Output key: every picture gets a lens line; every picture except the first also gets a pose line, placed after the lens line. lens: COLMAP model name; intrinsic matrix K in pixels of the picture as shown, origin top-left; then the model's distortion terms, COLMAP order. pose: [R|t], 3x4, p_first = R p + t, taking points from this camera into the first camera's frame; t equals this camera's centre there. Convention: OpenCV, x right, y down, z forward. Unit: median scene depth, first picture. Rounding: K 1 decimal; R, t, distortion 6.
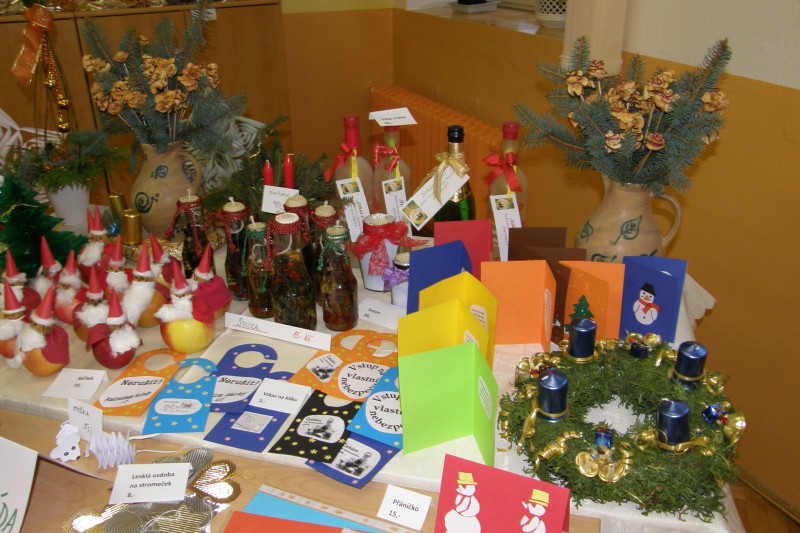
lens RADIAL K [[695.8, 0, 400.0], [0, 695.8, 266.5], [0, 0, 1]] dist [-0.174098, 0.163566]
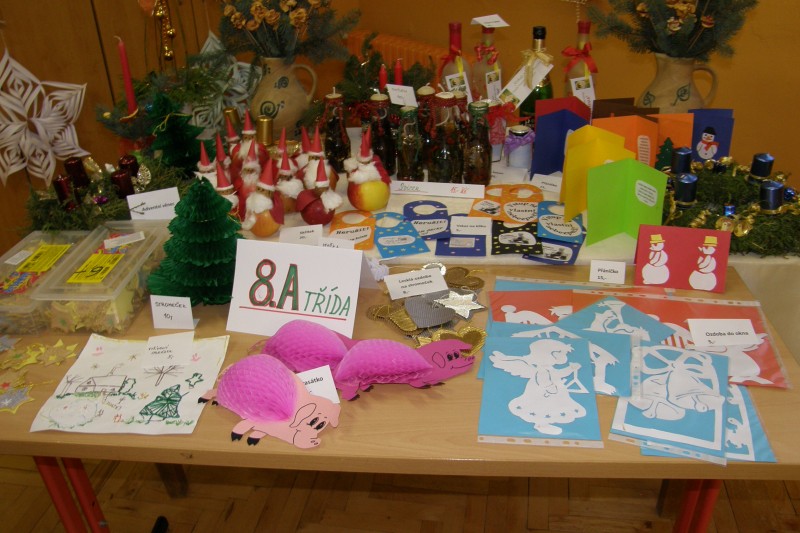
lens RADIAL K [[695.8, 0, 400.0], [0, 695.8, 266.5], [0, 0, 1]] dist [-0.174098, 0.163566]
pose [[0.984085, -0.103828, 0.144207, -0.459883], [0.097100, 0.993865, 0.052954, 0.167602], [-0.148820, -0.038108, 0.988130, -0.246714]]
